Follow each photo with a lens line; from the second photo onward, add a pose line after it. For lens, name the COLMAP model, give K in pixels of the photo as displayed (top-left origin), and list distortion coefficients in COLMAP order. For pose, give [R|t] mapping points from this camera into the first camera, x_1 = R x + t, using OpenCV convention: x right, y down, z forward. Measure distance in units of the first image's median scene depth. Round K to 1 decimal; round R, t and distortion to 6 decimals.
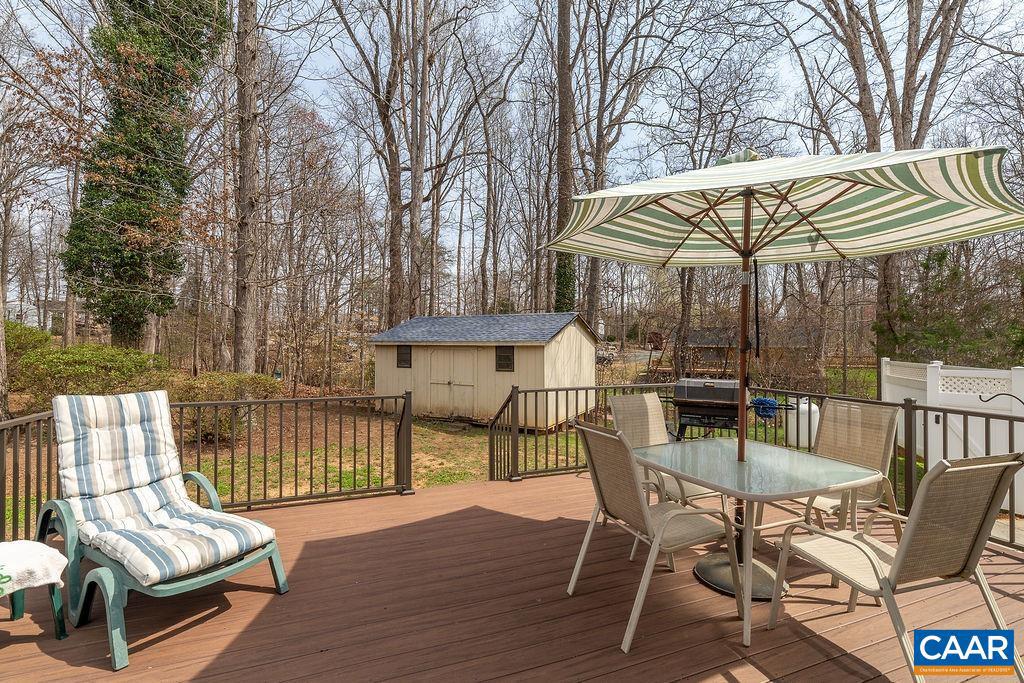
lens RADIAL K [[458.5, 0, 511.4], [0, 458.5, 337.3], [0, 0, 1]] dist [-0.009330, 0.003644]
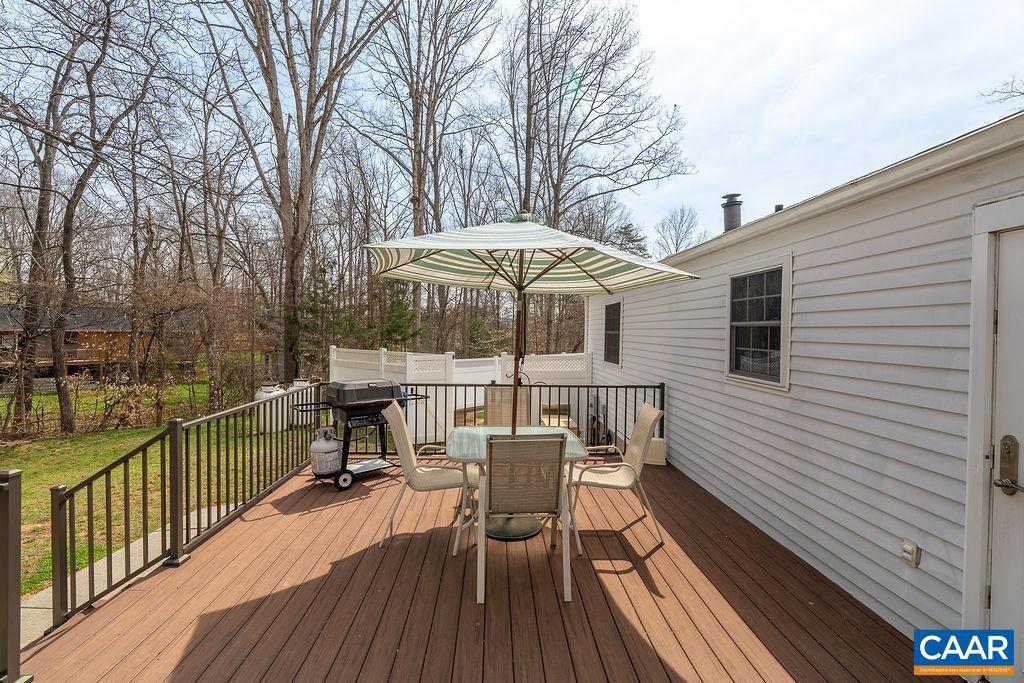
lens RADIAL K [[458.5, 0, 511.4], [0, 458.5, 337.3], [0, 0, 1]] dist [-0.009330, 0.003644]
pose [[0.331312, -0.013969, 0.943418, -0.177670], [-0.020443, 0.999549, 0.021980, -0.014207], [-0.943300, -0.026569, 0.330877, 0.132719]]
